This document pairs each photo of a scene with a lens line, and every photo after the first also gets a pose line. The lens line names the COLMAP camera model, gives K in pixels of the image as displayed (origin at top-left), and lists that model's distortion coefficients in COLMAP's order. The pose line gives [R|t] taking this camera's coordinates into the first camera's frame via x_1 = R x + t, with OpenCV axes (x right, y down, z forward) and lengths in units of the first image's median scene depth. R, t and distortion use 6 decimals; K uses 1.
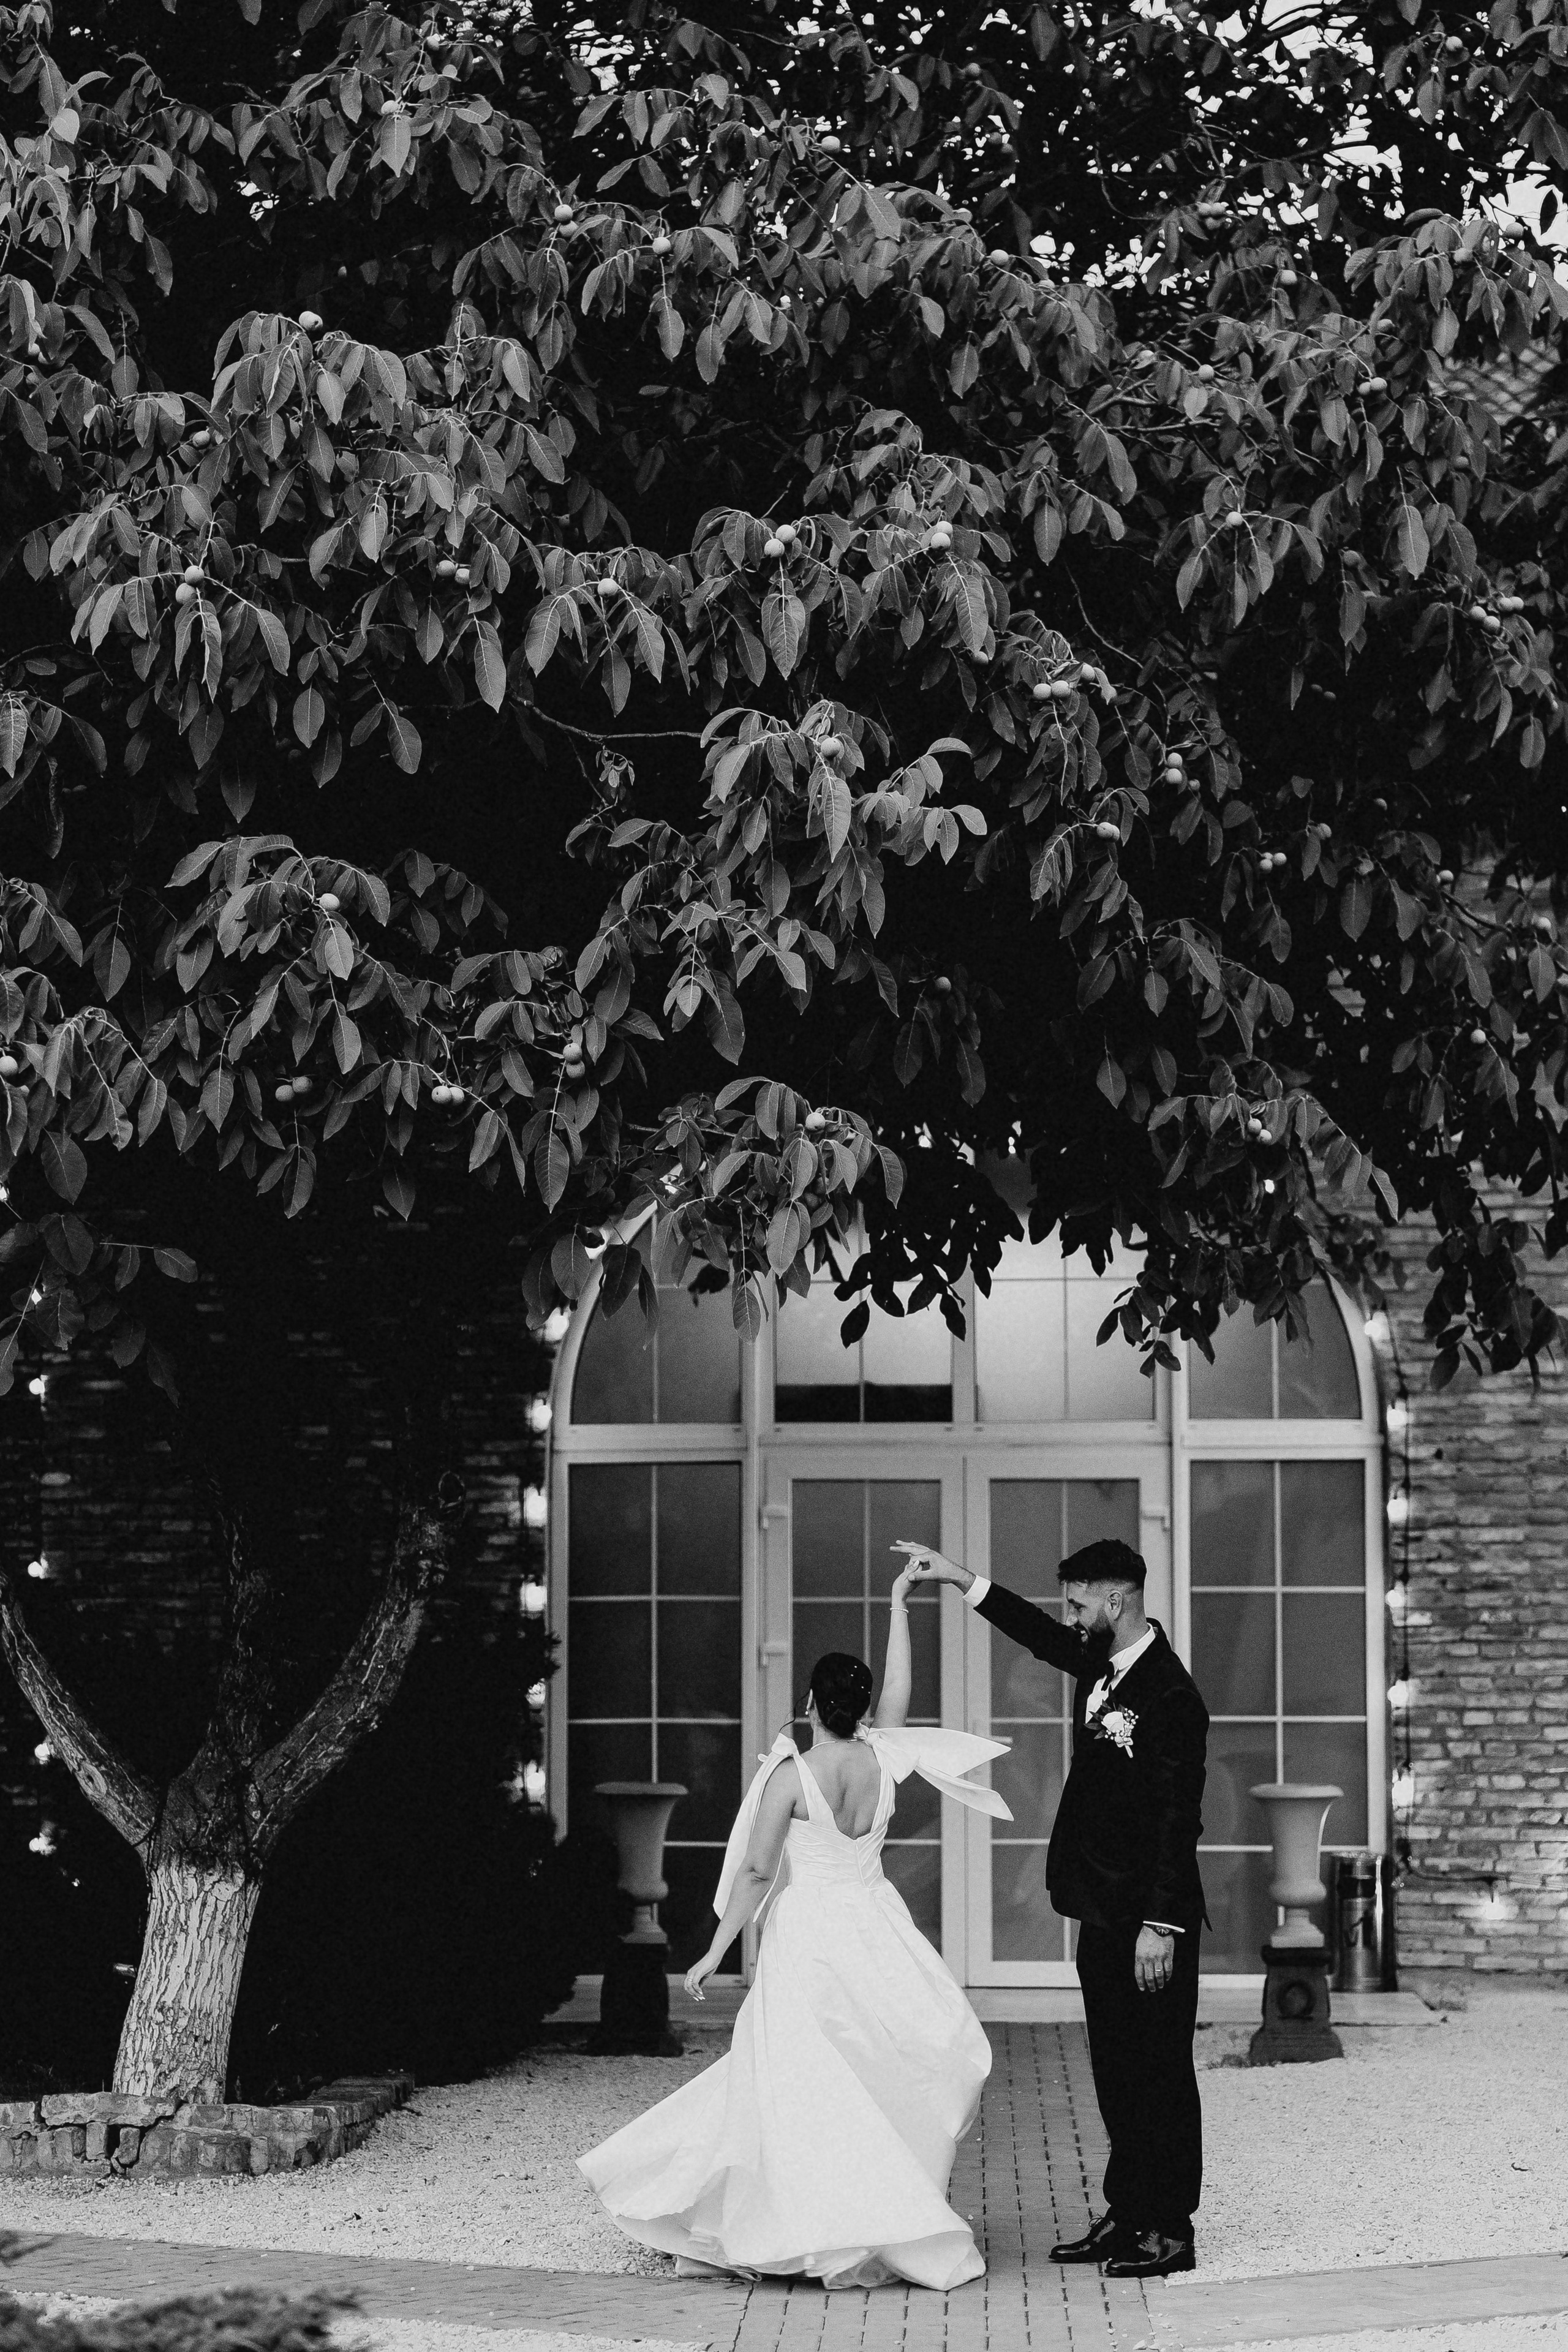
lens RADIAL K [[5949.9, 0, 784.0], [0, 5949.9, 1176.0], [0, 0, 1]] dist [0.108152, -1.868264]
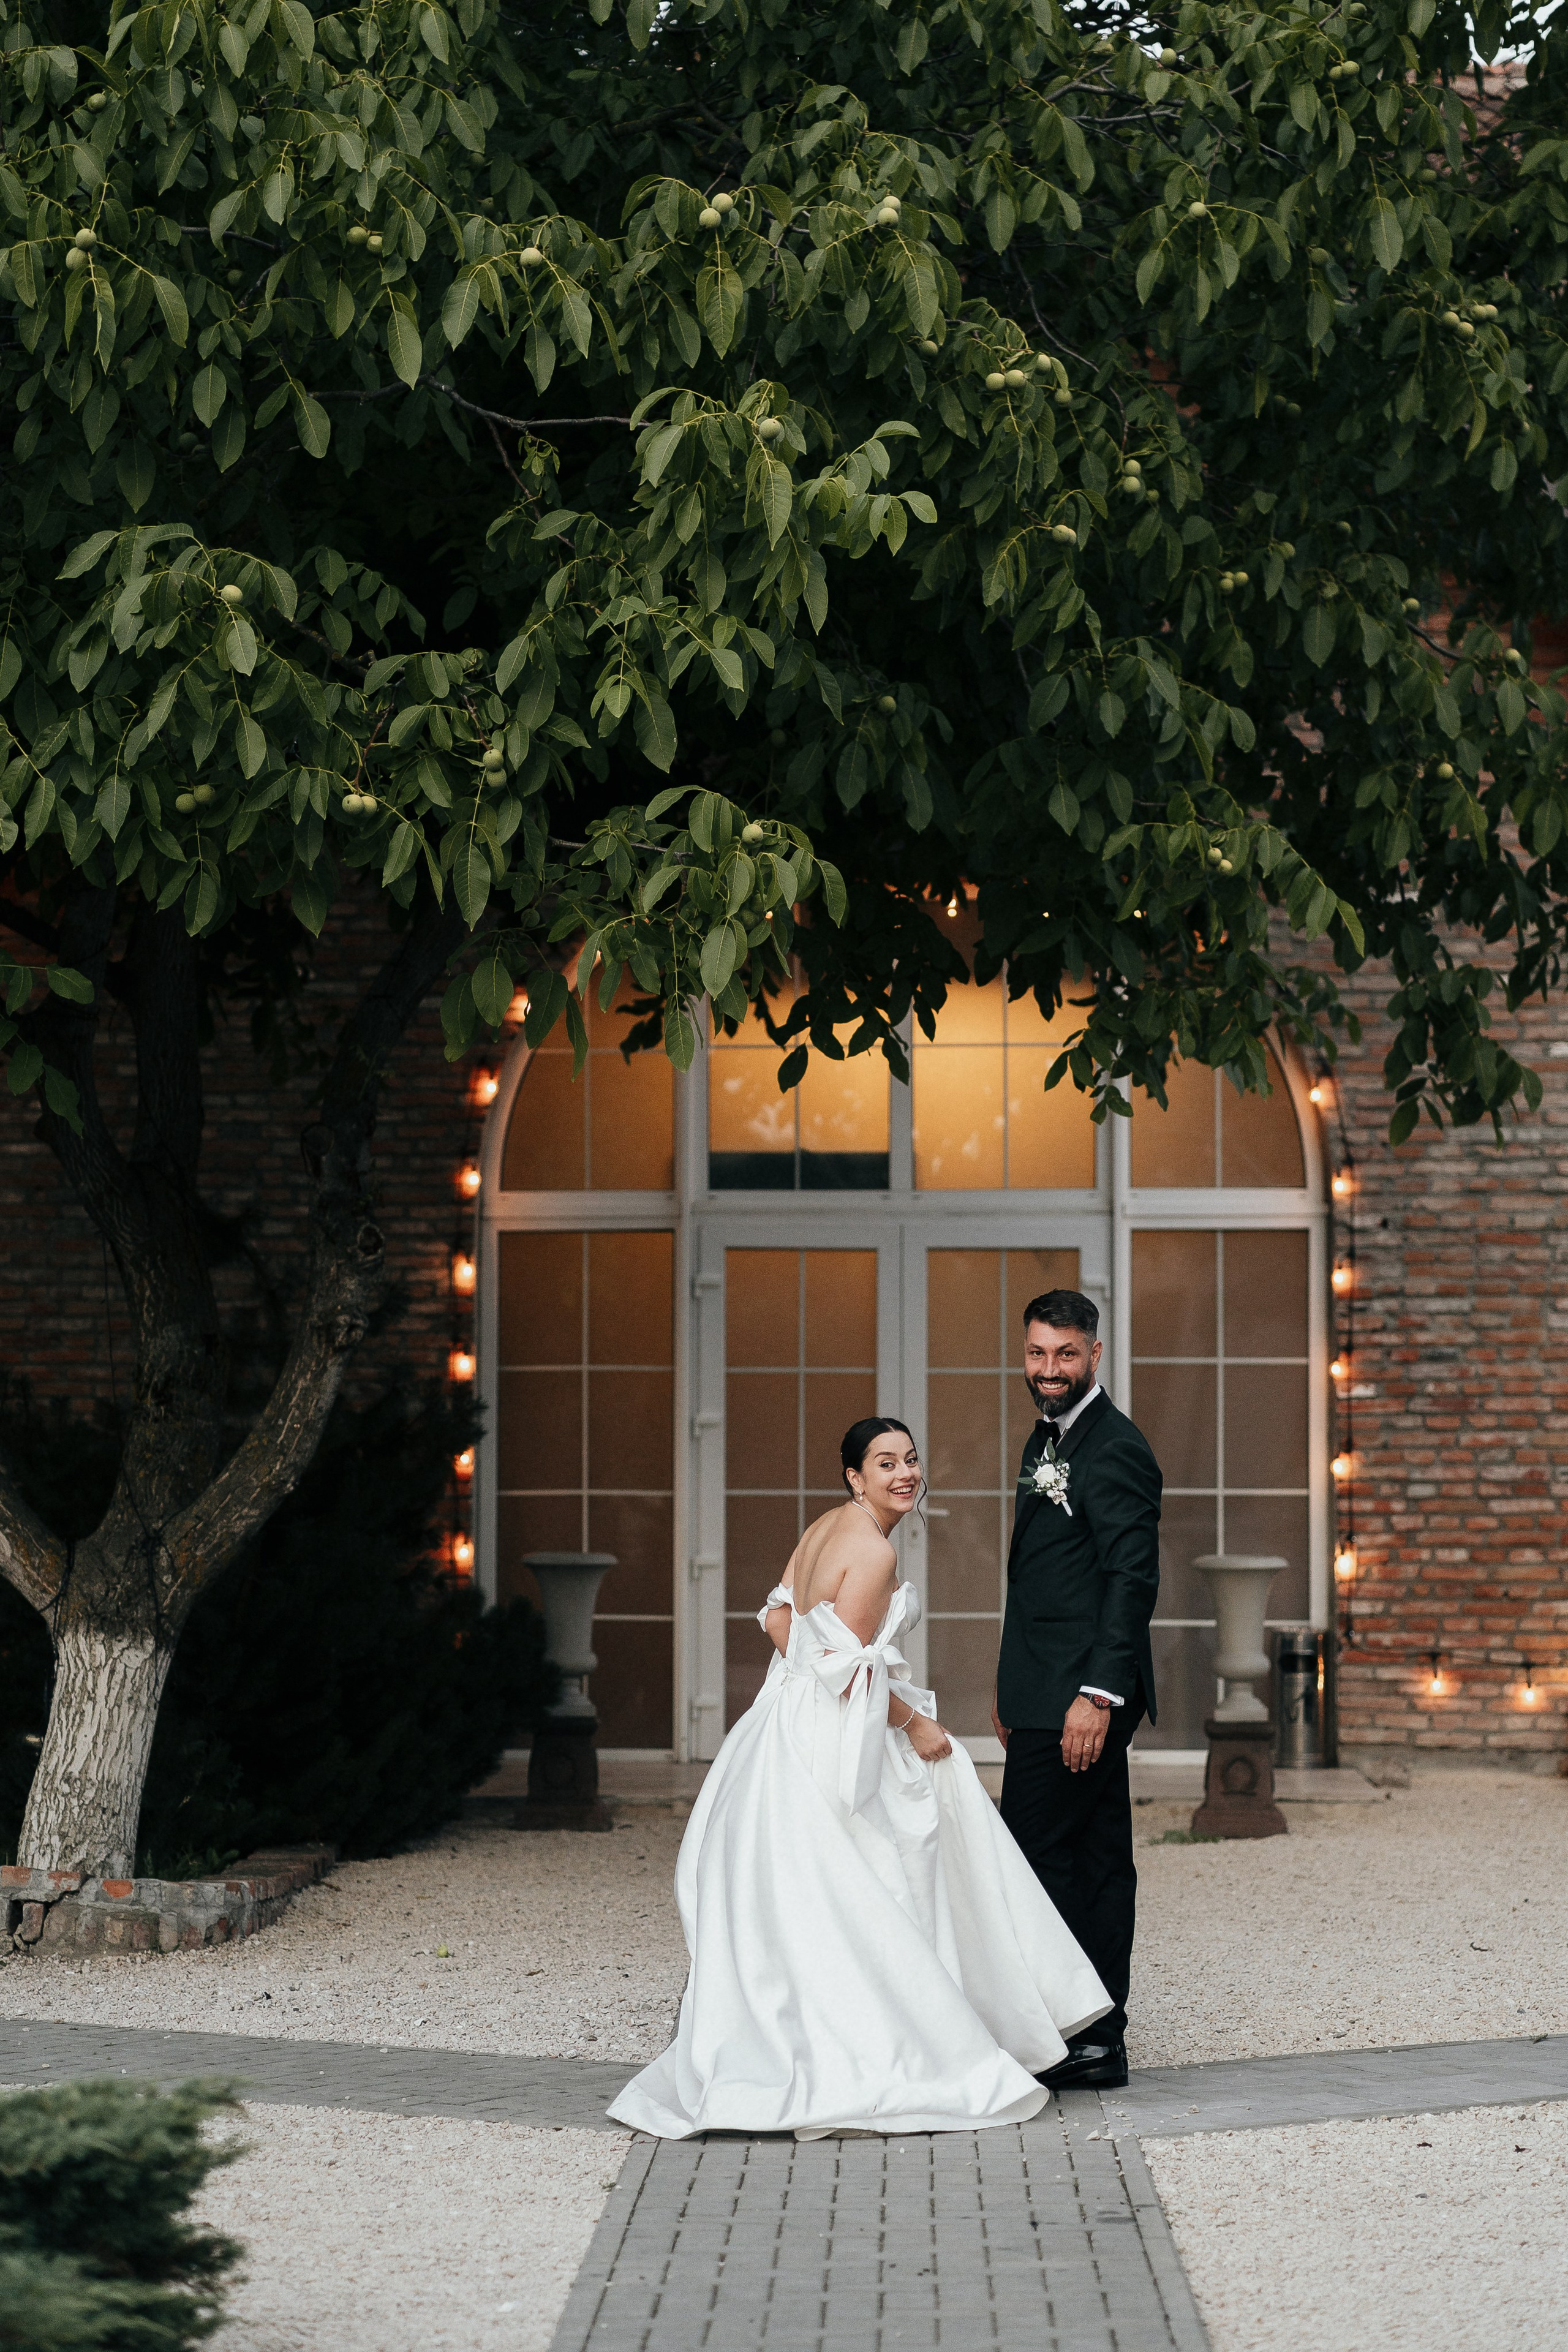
lens RADIAL K [[5735.7, 0, 784.0], [0, 5735.7, 1176.0], [0, 0, 1]] dist [0.095096, -1.561760]
pose [[0.999929, 0.003394, 0.011406, 0.000129], [-0.003757, 0.999482, 0.031960, 0.012506], [-0.011292, -0.032000, 0.999424, 0.076705]]
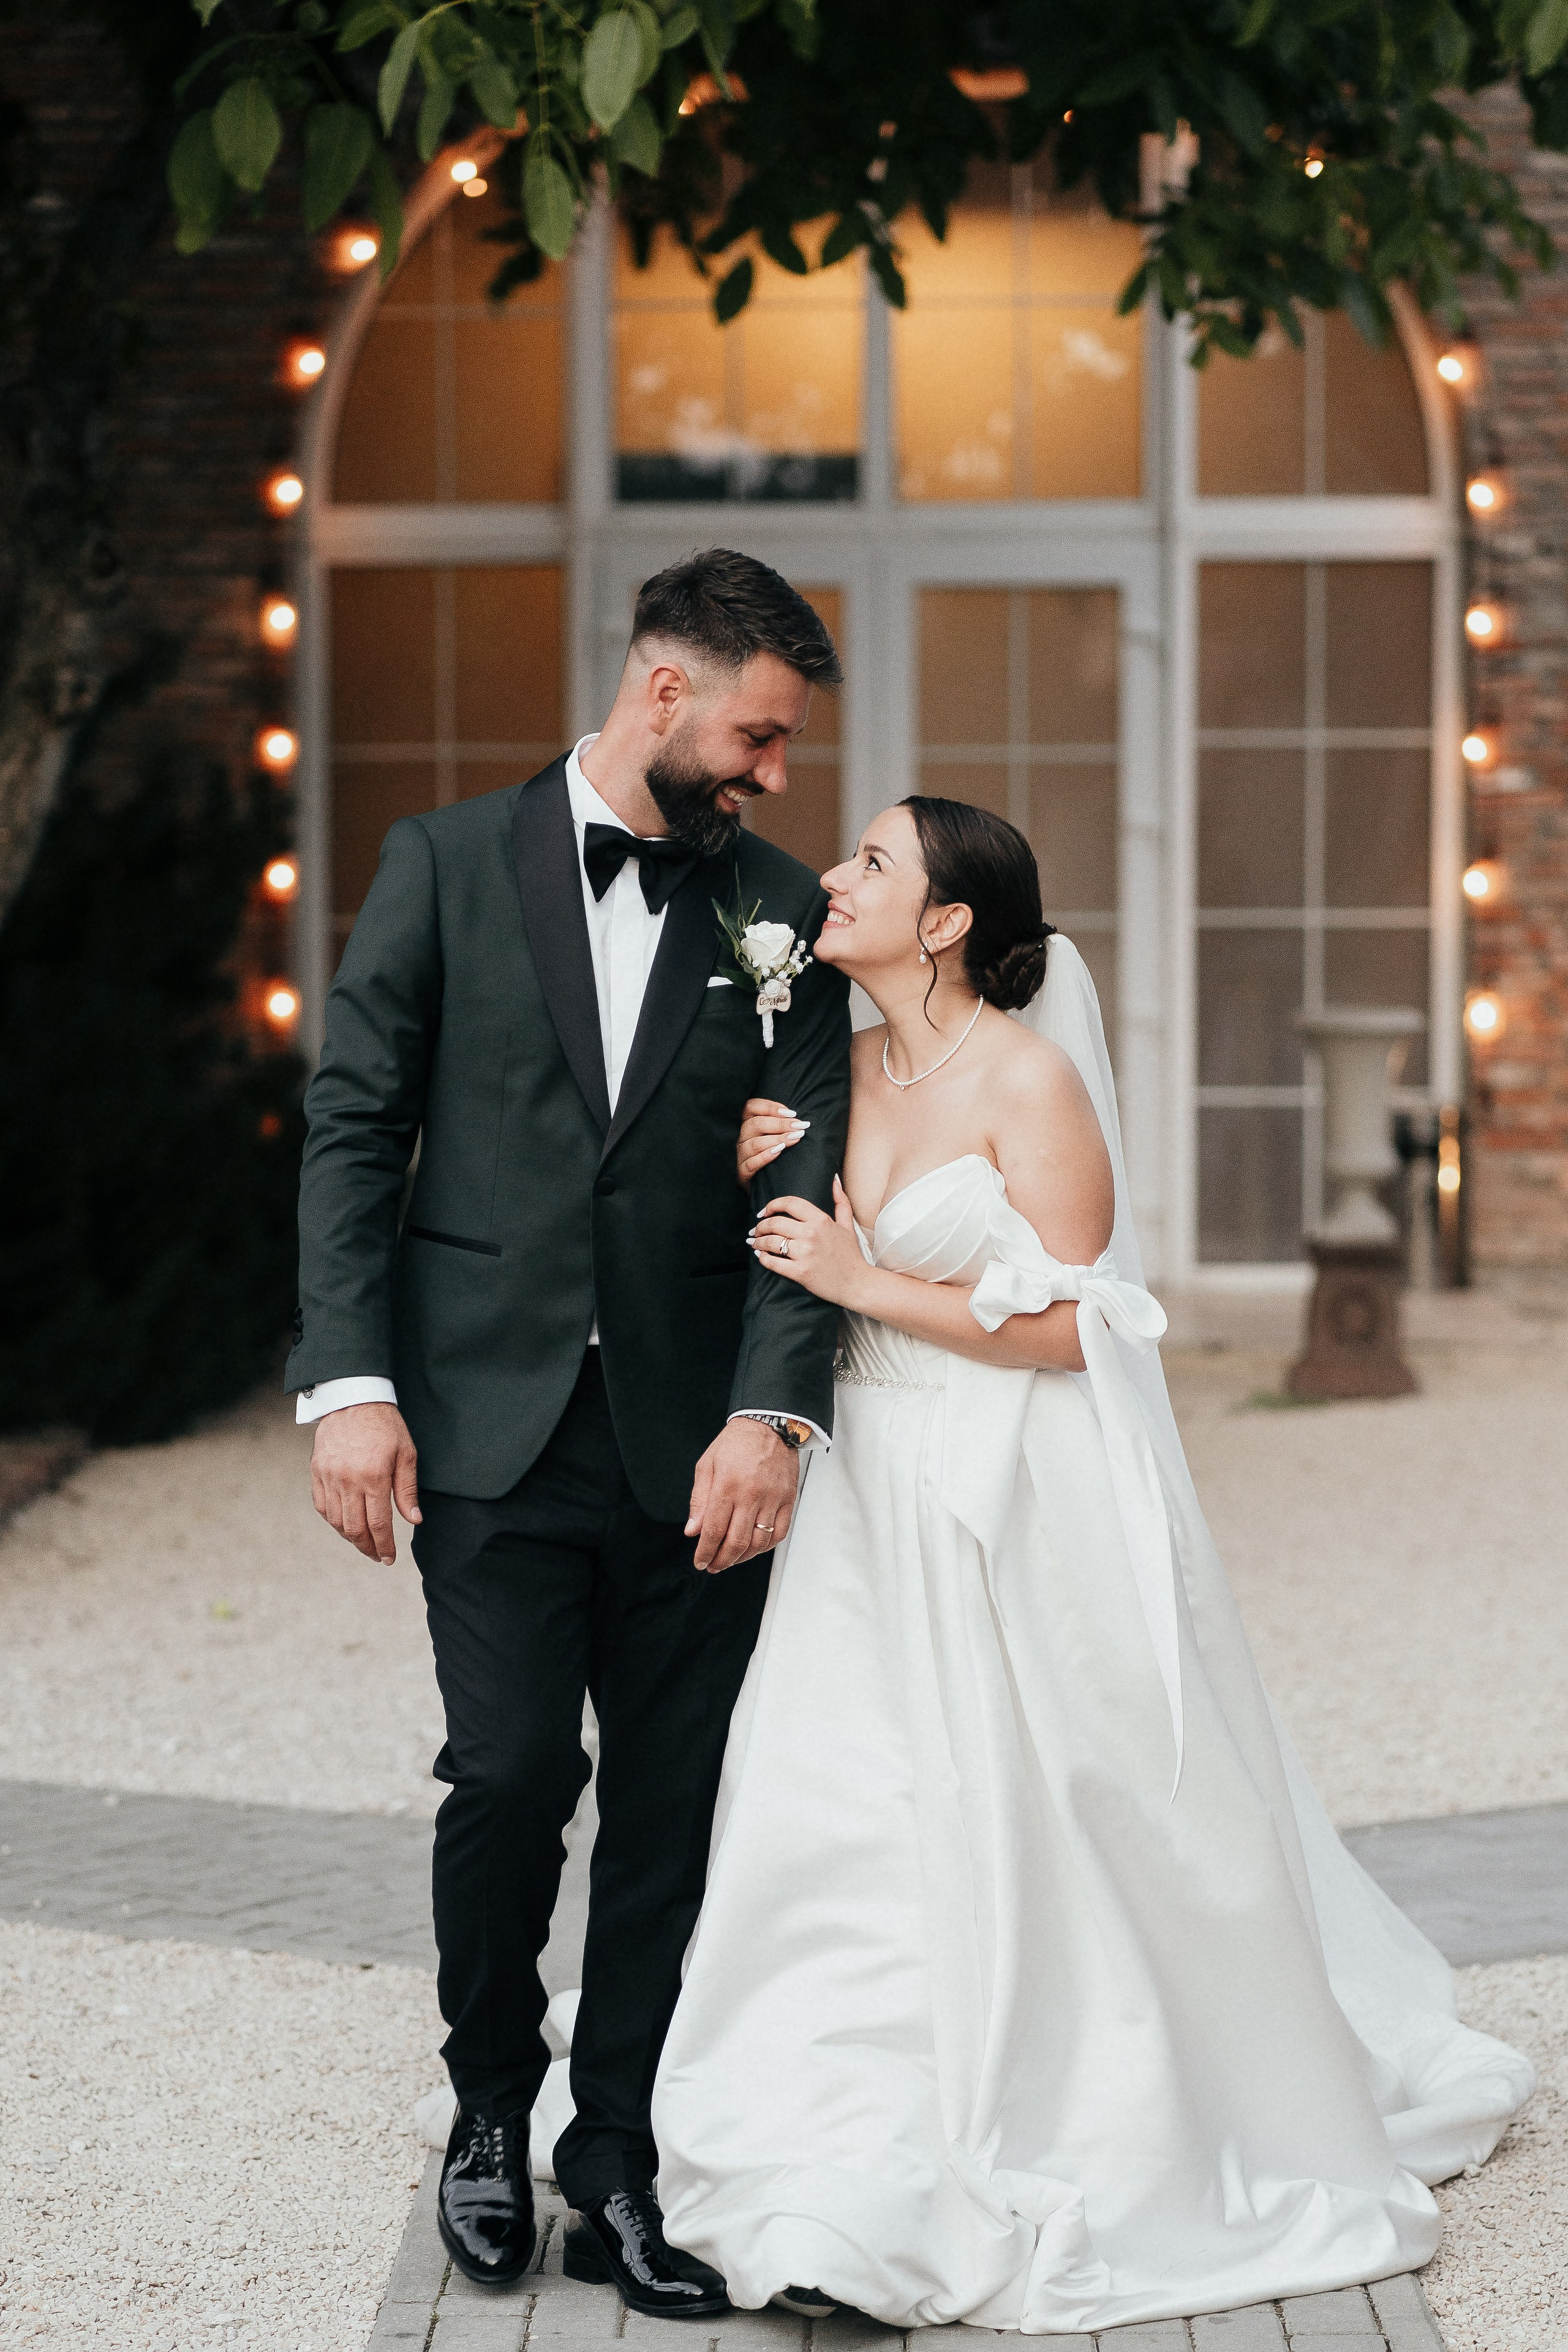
lens RADIAL K [[6618.0, 0, 780.5], [0, 6618.0, 1325.9], [0, 0, 1]] dist [0.039799, -0.719351]
pose [[0.999766, -0.002558, 0.021469, 0.001716], [-0.000705, 0.988591, 0.150625, 0.027059], [-0.021609, -0.150605, 0.988358, 0.282237]]
